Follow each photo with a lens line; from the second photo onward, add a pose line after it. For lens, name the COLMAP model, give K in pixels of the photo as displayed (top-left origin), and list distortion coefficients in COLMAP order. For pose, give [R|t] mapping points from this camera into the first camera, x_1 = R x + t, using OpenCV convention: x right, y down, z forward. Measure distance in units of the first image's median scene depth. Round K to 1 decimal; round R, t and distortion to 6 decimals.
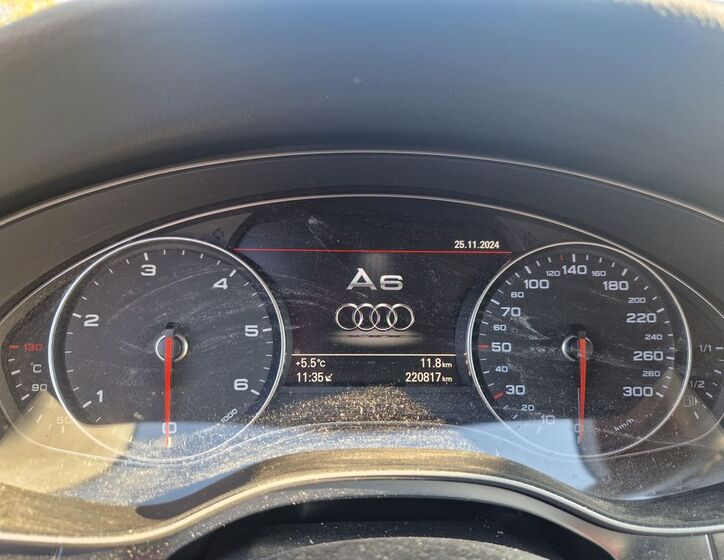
lens RADIAL K [[511.2, 0, 355.7], [0, 511.2, 281.7], [0, 0, 1]] dist [0.041879, -0.002924]
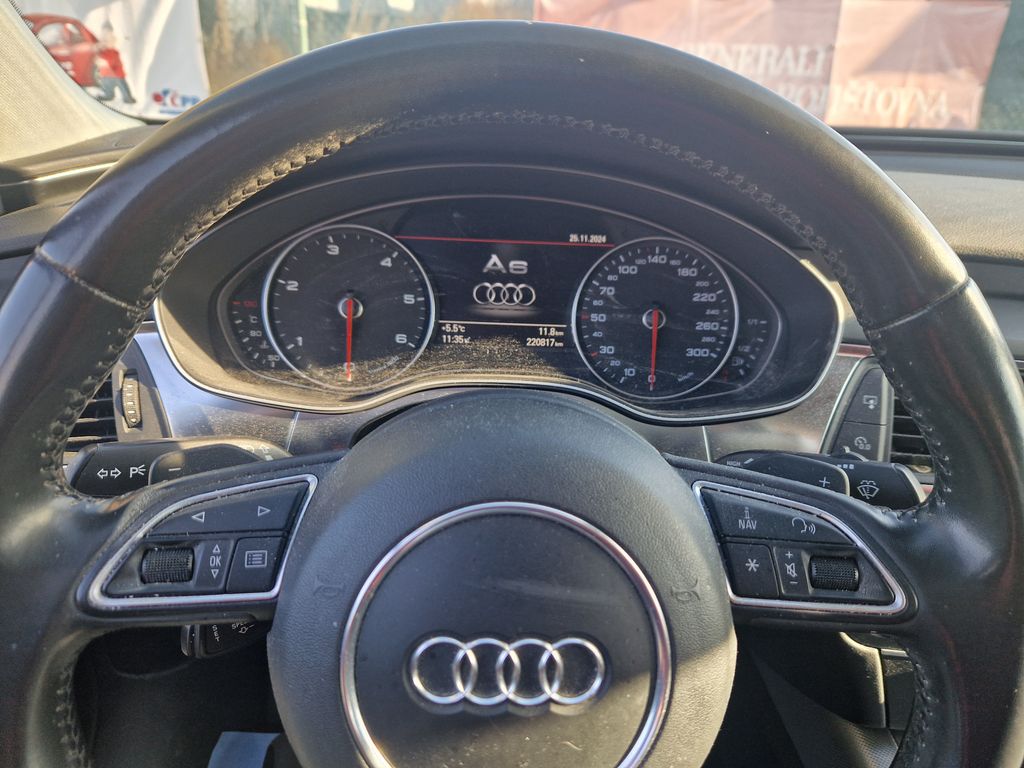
lens RADIAL K [[679.4, 0, 512.0], [0, 679.4, 384.0], [0, 0, 1]] dist [0.061992, -0.043834]
pose [[0.999514, 0.028905, -0.011691, 0.087913], [-0.027401, 0.993212, 0.113049, 0.105101], [0.014880, -0.112674, 0.993521, -0.754240]]
